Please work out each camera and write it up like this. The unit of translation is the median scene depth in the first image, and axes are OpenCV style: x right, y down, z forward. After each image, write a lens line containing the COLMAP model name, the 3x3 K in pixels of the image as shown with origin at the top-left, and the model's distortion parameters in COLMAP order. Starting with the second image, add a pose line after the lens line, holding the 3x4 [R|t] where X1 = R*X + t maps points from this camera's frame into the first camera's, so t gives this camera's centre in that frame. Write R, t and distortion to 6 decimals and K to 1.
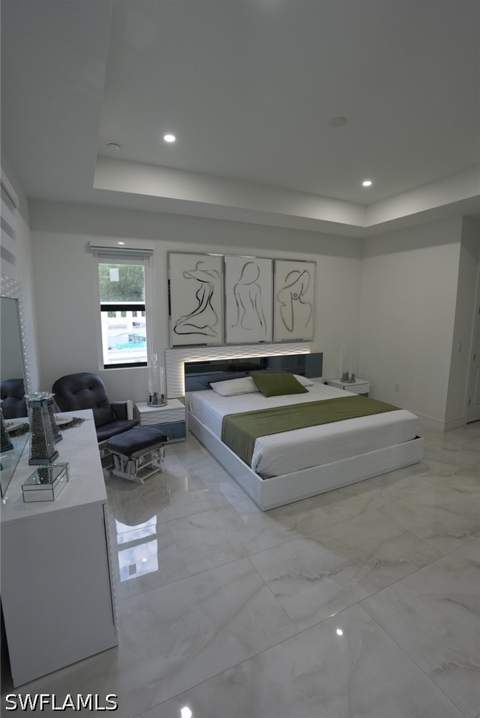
lens RADIAL K [[334.3, 0, 240.0], [0, 334.3, 359.0], [0, 0, 1]] dist [-0.002065, -0.000320]
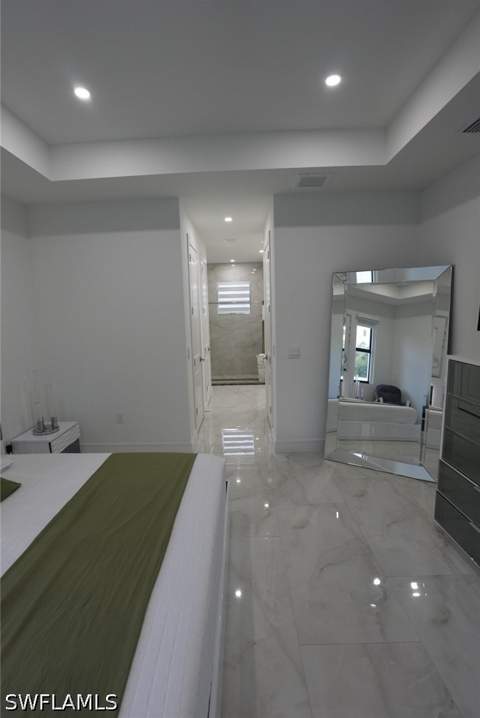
lens RADIAL K [[334.3, 0, 240.0], [0, 334.3, 359.0], [0, 0, 1]] dist [-0.002065, -0.000320]
pose [[0.454811, -0.142564, 0.879103, -0.042083], [0.162351, 0.983836, 0.075555, -0.055662], [-0.875665, 0.108360, 0.470605, 0.380952]]
